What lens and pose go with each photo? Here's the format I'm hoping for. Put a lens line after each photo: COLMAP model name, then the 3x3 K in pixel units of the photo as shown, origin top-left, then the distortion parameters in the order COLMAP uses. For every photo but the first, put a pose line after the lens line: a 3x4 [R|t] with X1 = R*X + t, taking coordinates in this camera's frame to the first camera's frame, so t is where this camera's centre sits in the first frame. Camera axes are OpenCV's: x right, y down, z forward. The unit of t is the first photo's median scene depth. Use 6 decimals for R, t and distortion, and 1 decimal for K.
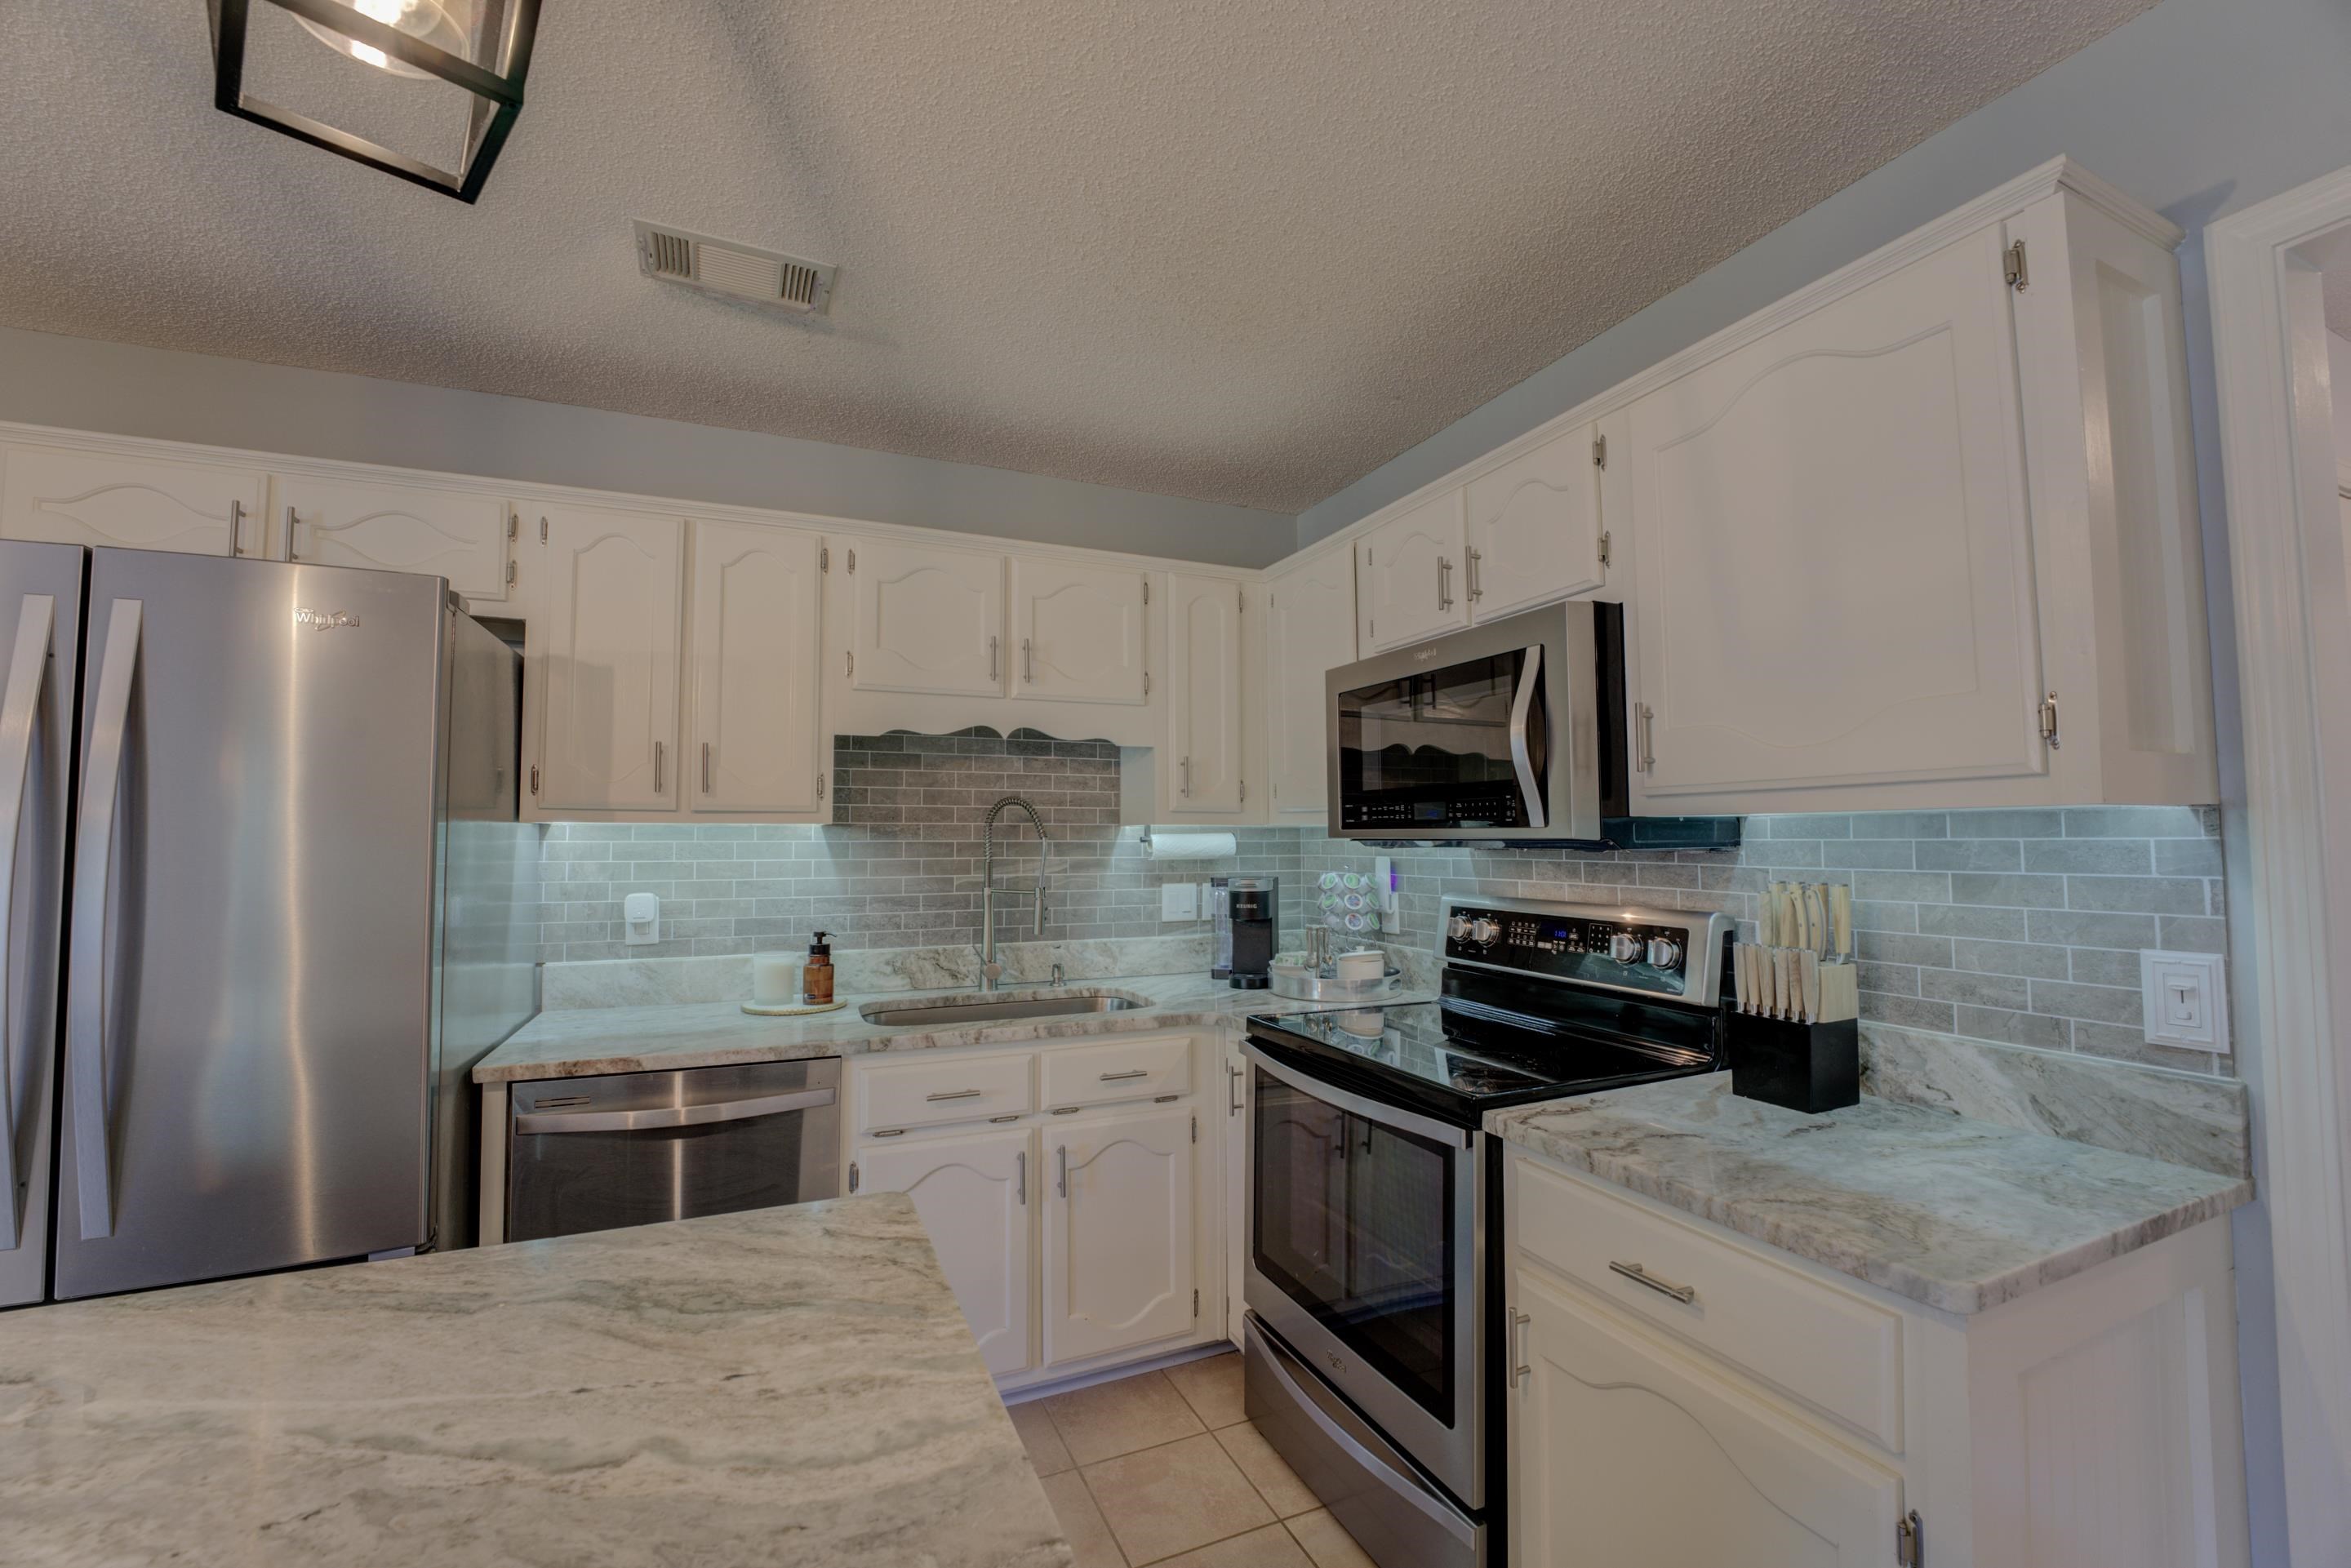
lens RADIAL K [[945.8, 0, 1172.0], [0, 945.8, 785.0], [0, 0, 1]] dist [-0.027601, 0.000644]
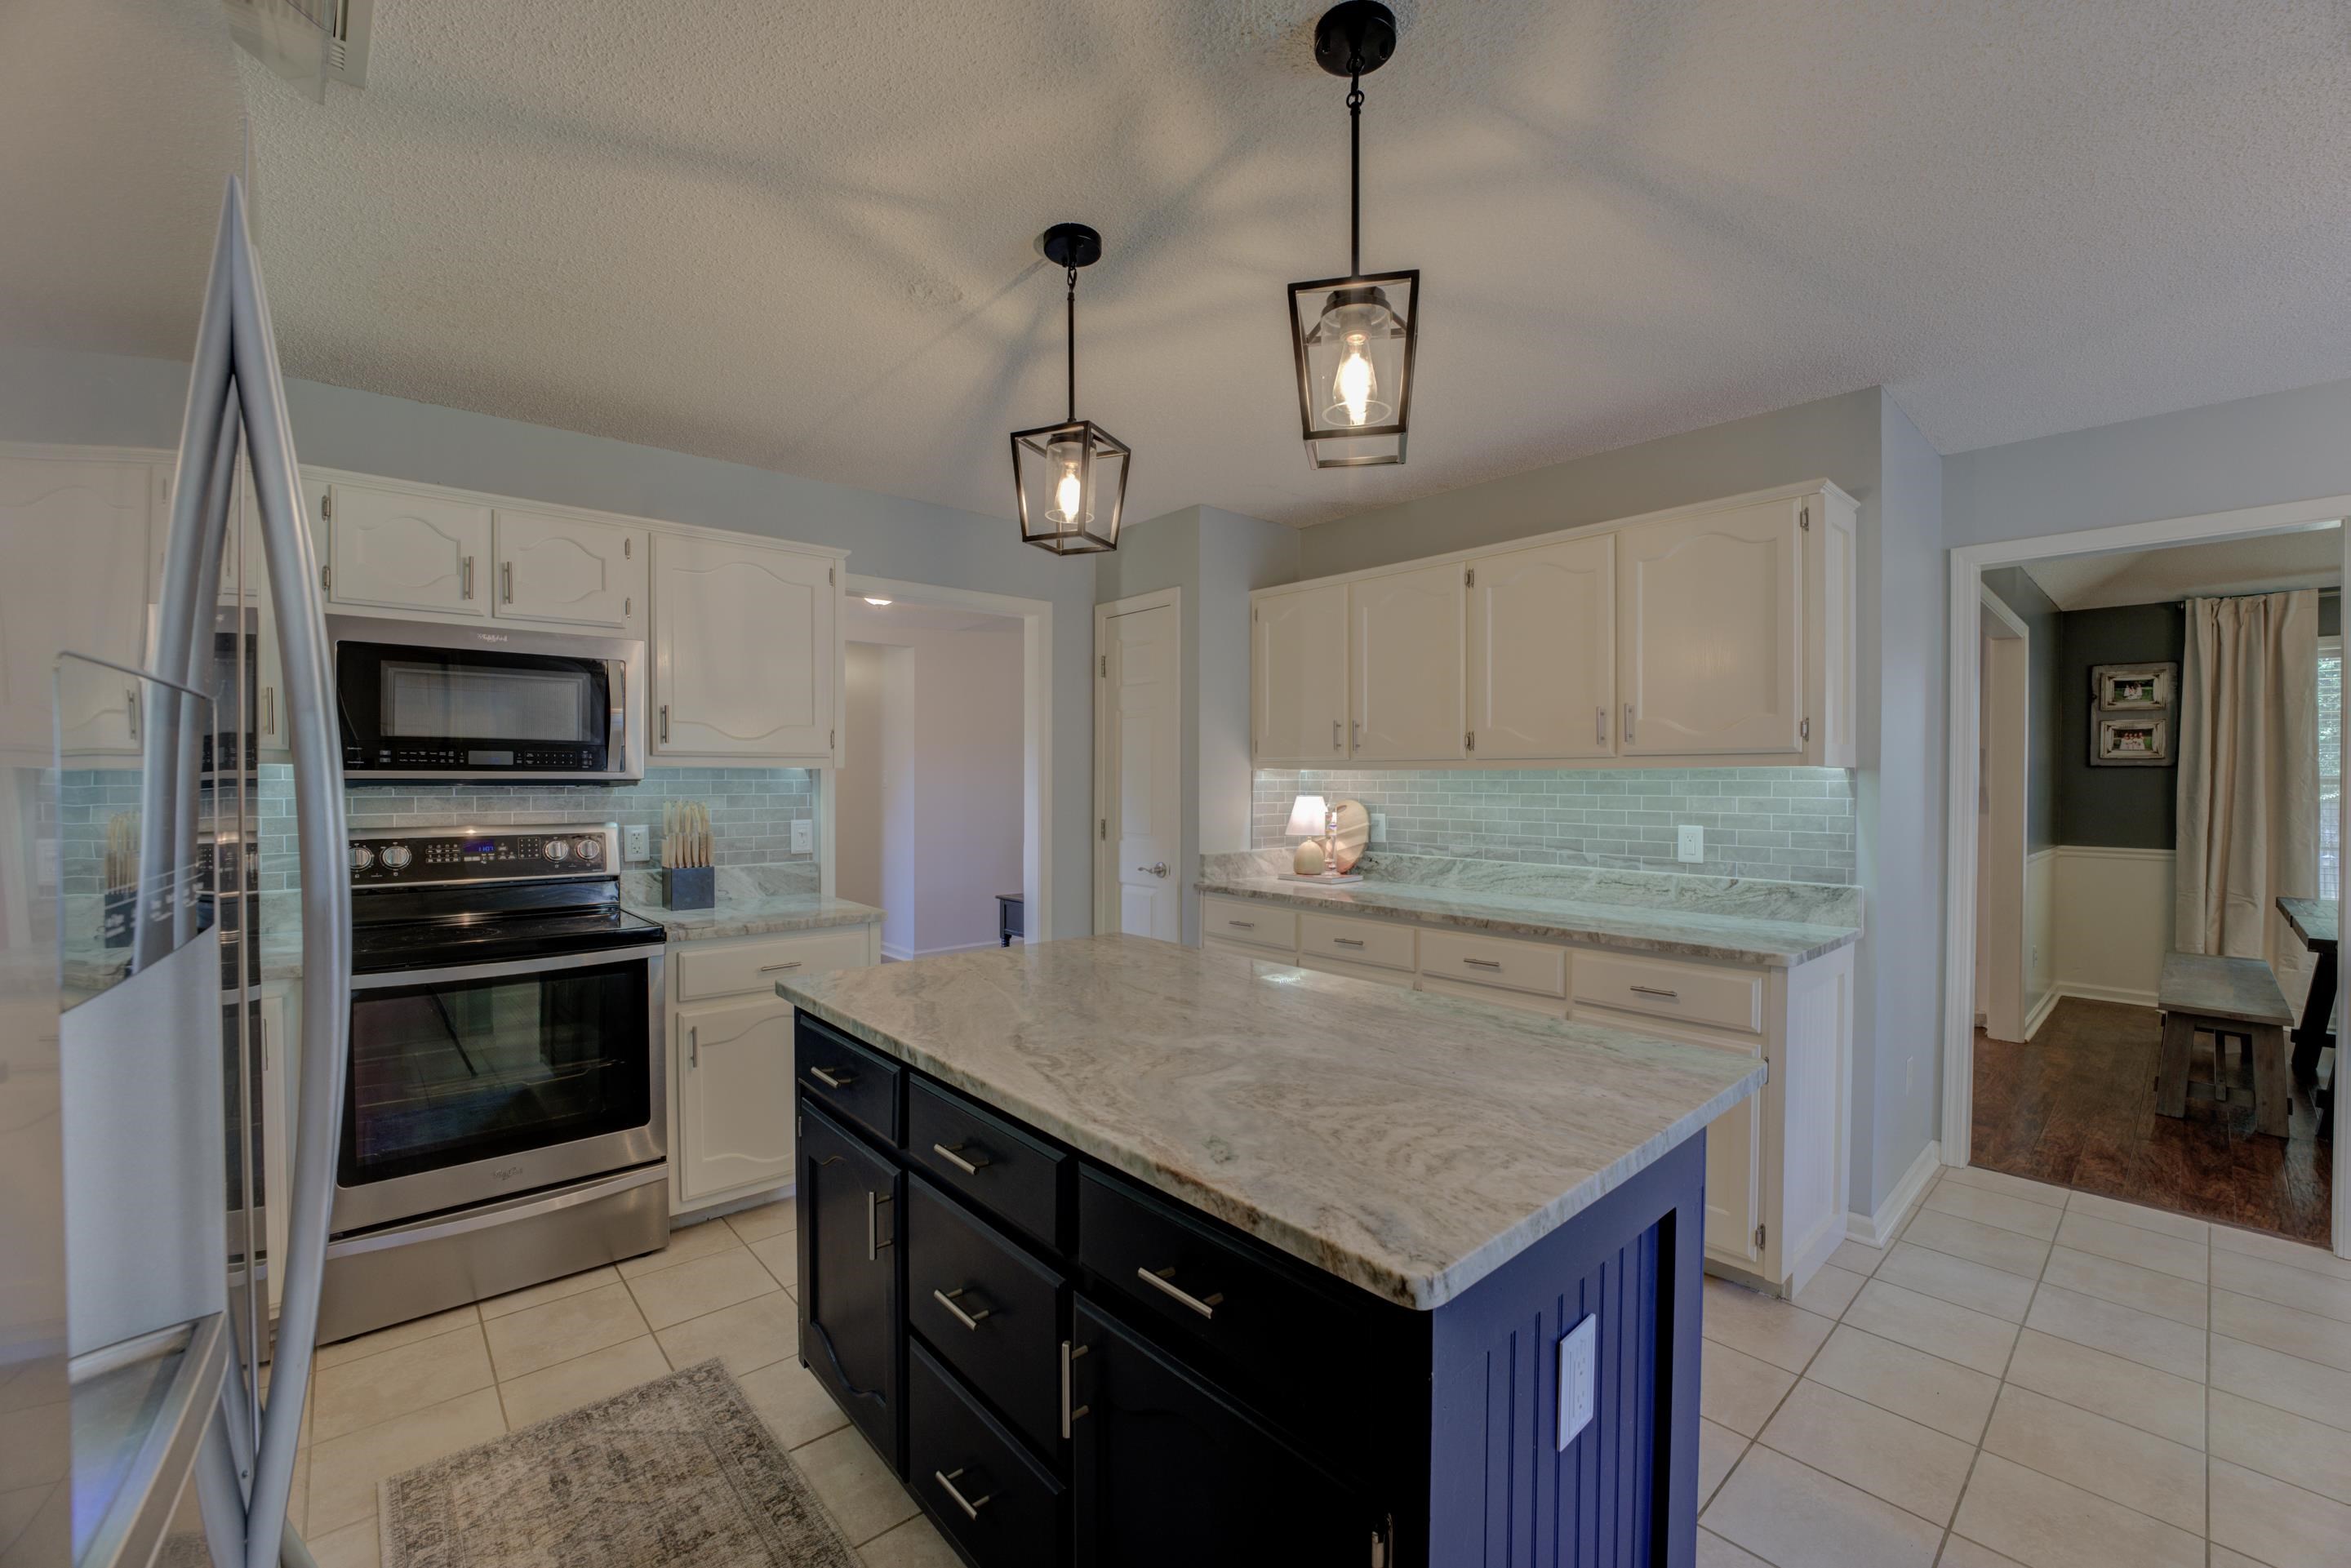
lens RADIAL K [[954.6, 0, 1155.5], [0, 954.6, 788.6], [0, 0, 1]] dist [-0.034905, 0.007306]
pose [[-0.286754, -0.005165, 0.957990, -1.106009], [-0.051935, 0.998599, -0.010162, 0.031446], [-0.956596, -0.052667, -0.286620, 0.430863]]
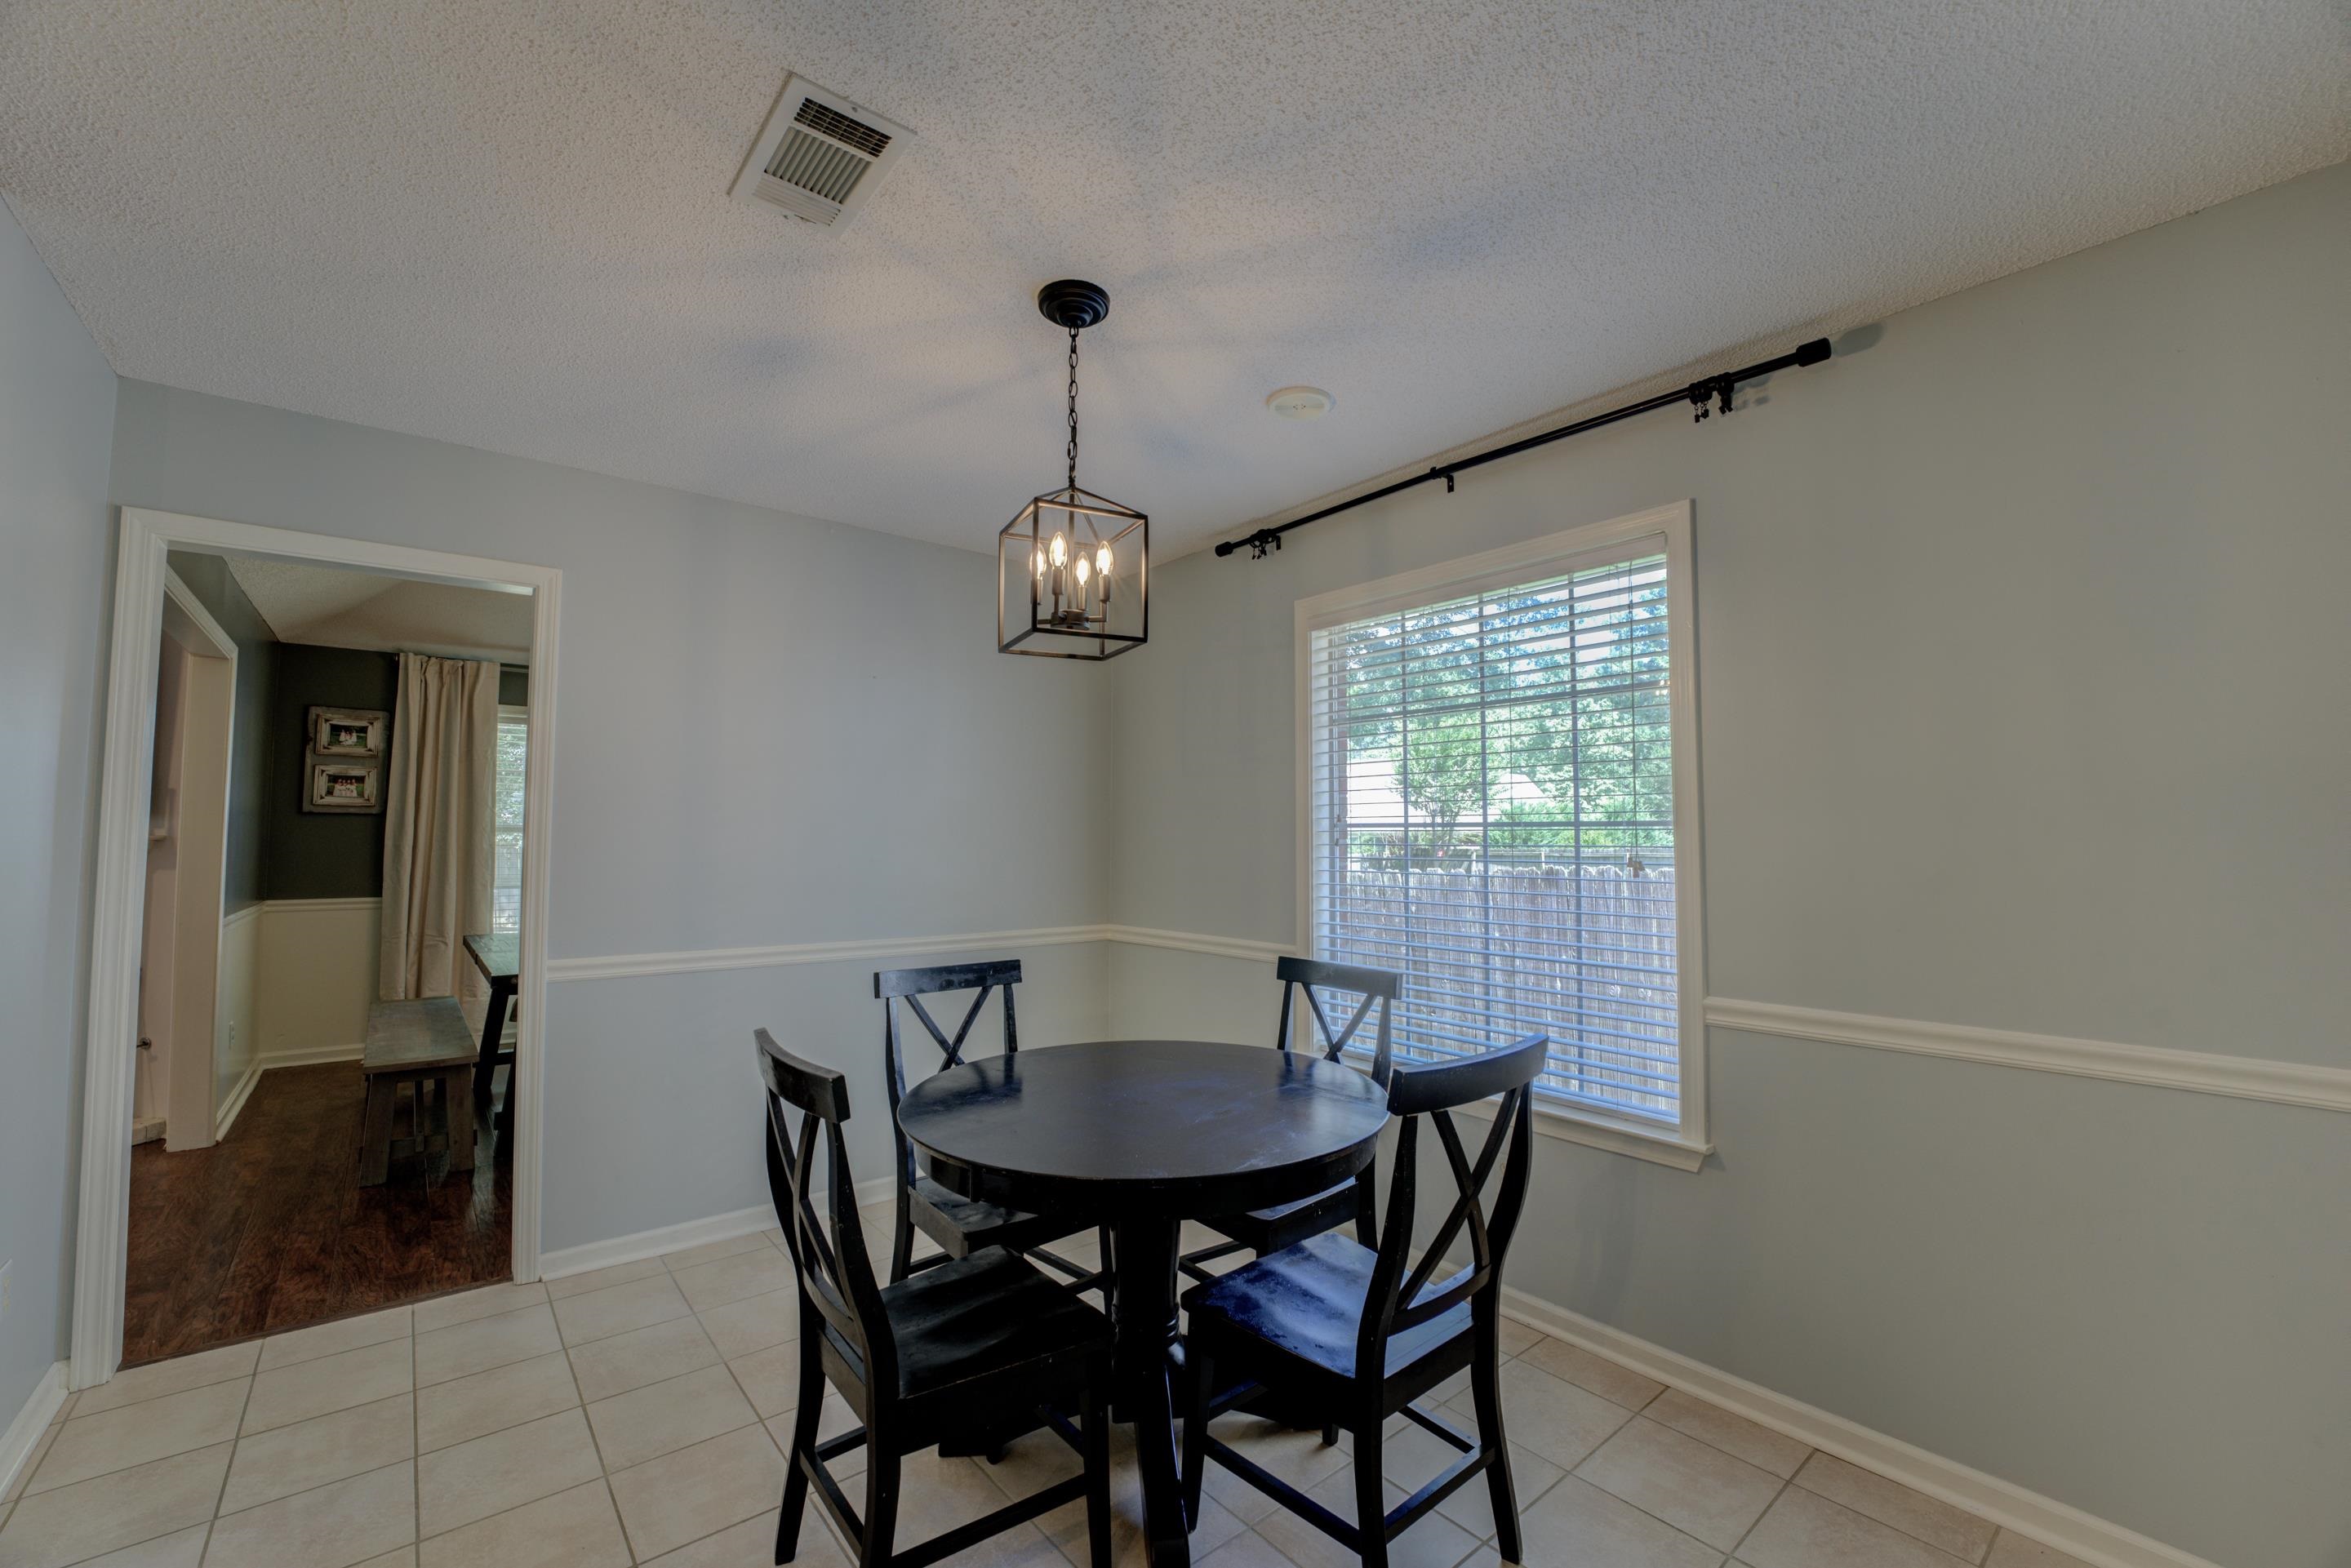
lens RADIAL K [[946.4, 0, 1204.1], [0, 946.4, 779.5], [0, 0, 1]] dist [-0.044310, 0.007565]
pose [[-0.959654, -0.012400, -0.280909, -0.953767], [0.017675, 0.994391, -0.104280, 0.010268], [0.280626, -0.105038, -0.954052, 0.123559]]
